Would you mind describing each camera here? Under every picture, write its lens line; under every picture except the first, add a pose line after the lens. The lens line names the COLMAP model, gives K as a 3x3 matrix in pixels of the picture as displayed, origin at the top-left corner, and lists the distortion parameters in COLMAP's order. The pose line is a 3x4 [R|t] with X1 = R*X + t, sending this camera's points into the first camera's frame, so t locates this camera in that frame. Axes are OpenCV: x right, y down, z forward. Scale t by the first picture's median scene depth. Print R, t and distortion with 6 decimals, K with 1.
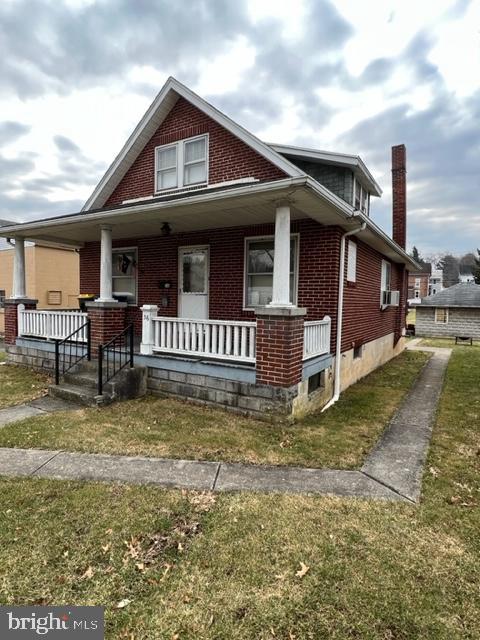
lens RADIAL K [[359.4, 0, 242.1], [0, 359.4, 323.0], [0, 0, 1]] dist [0.006659, 0.001122]
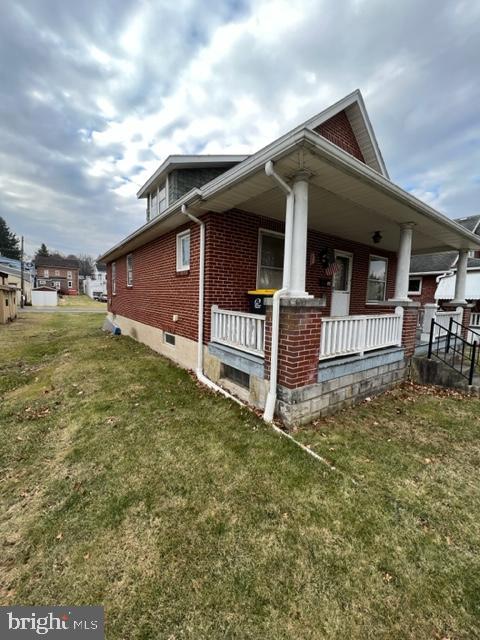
lens RADIAL K [[254.4, 0, 236.9], [0, 254.4, 322.1], [0, 0, 1]] dist [-0.000150, 0.000057]
pose [[0.387907, -0.096913, 0.916590, -0.416203], [0.033615, 0.995283, 0.091007, -0.028094], [-0.921086, -0.004491, 0.389334, 0.391133]]
